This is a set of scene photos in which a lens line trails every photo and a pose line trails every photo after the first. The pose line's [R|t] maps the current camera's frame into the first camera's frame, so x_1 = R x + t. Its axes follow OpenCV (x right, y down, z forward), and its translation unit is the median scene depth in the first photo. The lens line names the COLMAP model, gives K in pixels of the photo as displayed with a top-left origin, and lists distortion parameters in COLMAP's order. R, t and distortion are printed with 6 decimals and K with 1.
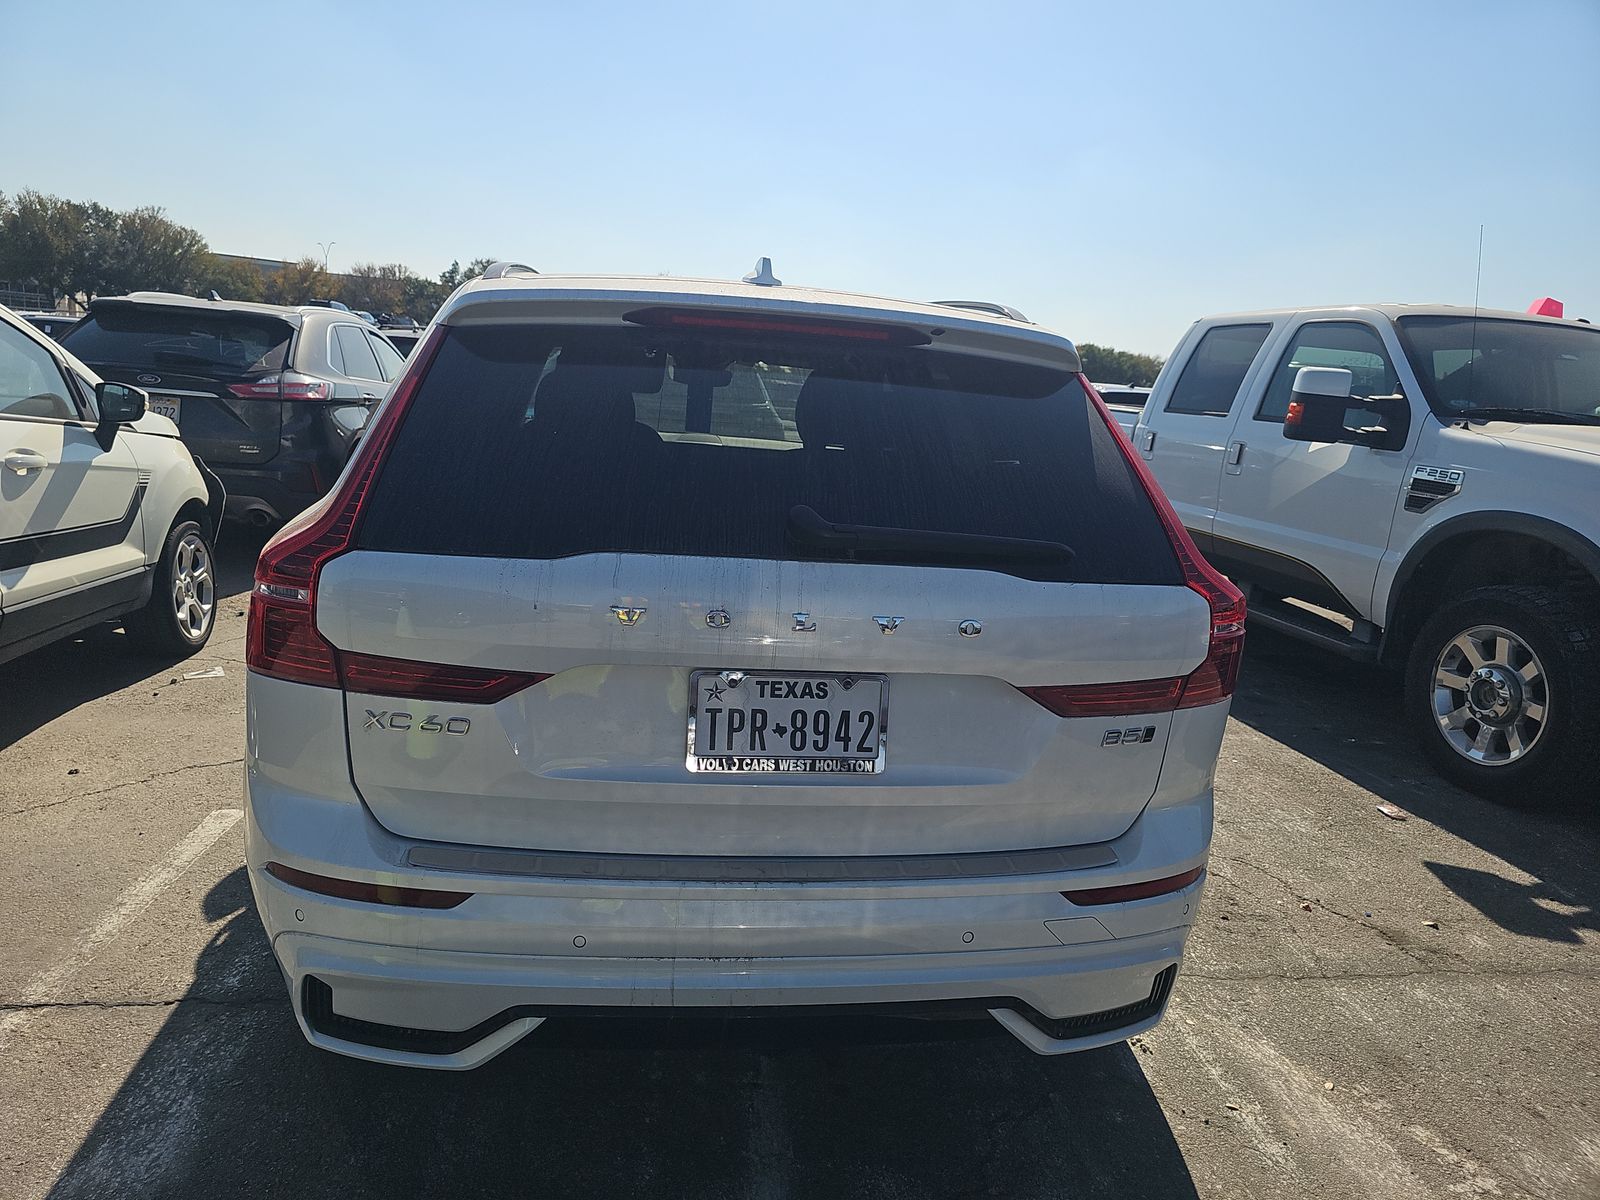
lens RADIAL K [[1034.3, 0, 800.4], [0, 1034.3, 548.3], [0, 0, 1]] dist [0.050332, -0.048277]
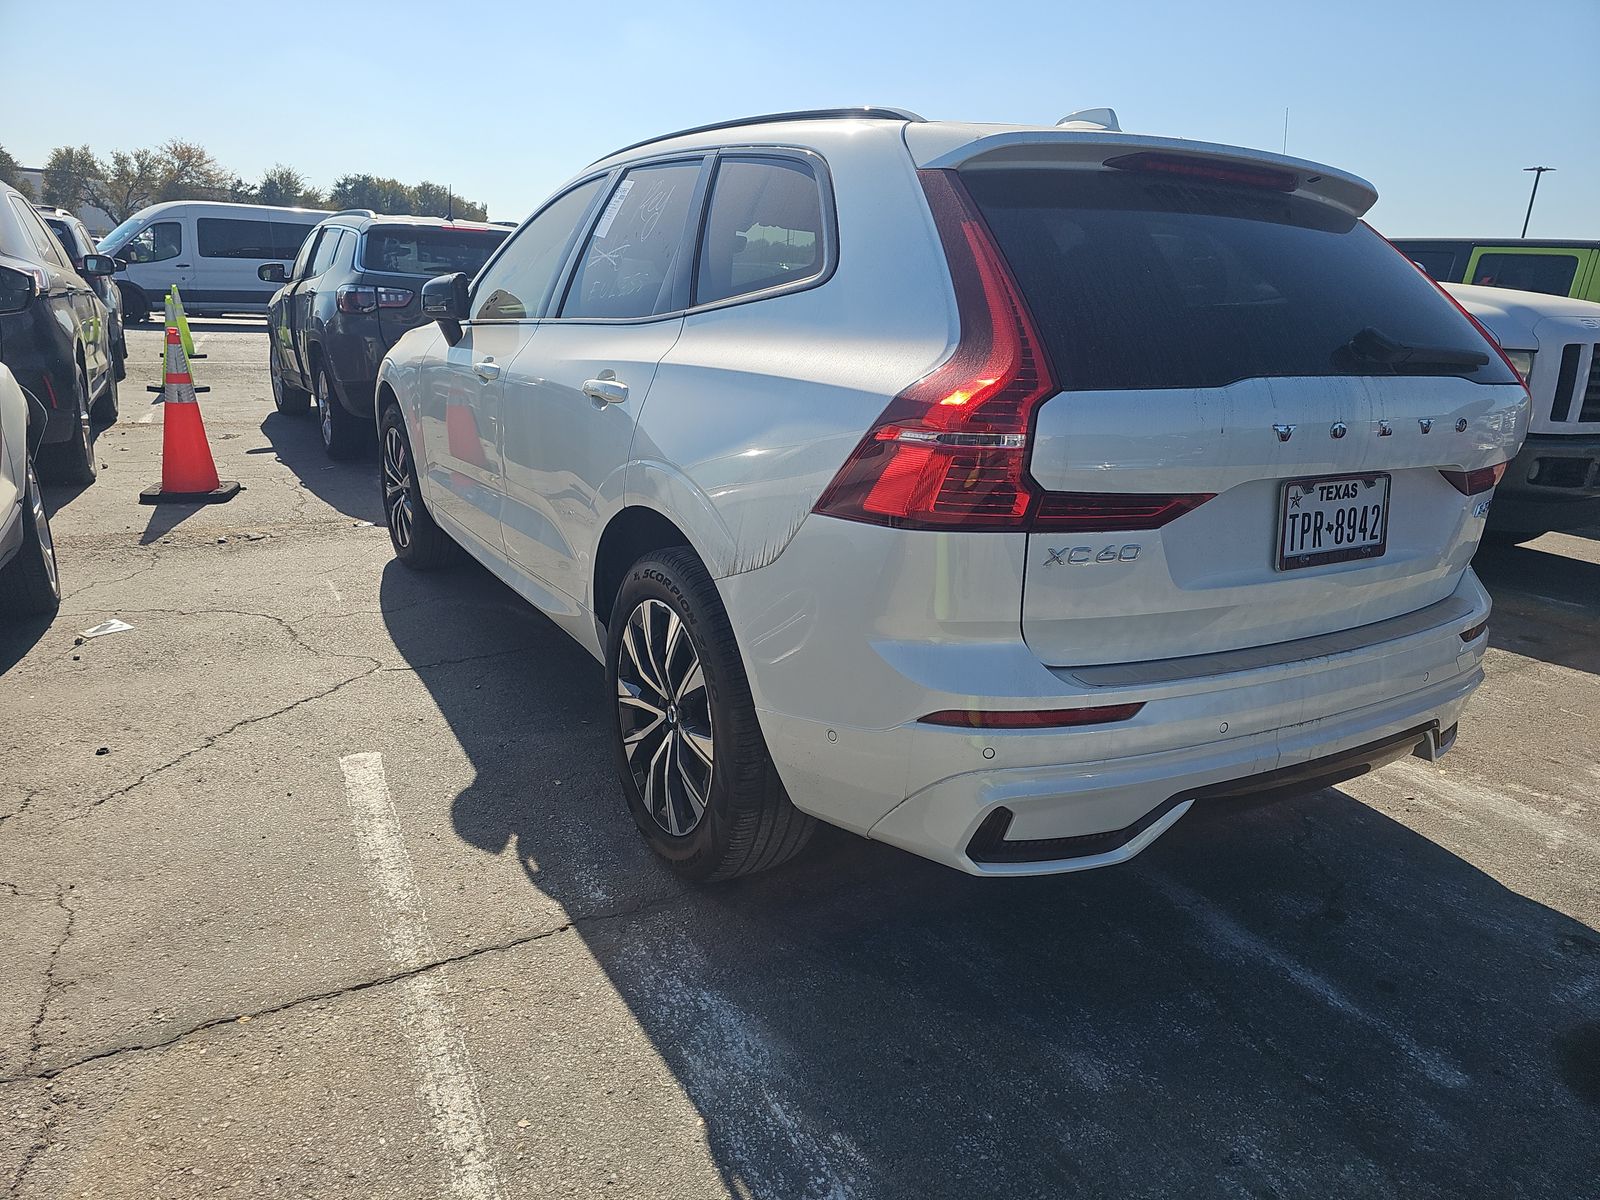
lens RADIAL K [[1047.8, 0, 800.2], [0, 1047.8, 560.7], [0, 0, 1]] dist [0.044199, -0.052493]
pose [[0.922638, -0.120731, 0.366284, -1.006242], [0.079101, 0.988787, 0.126666, 0.014430], [-0.377469, -0.087893, 0.921842, 0.126466]]
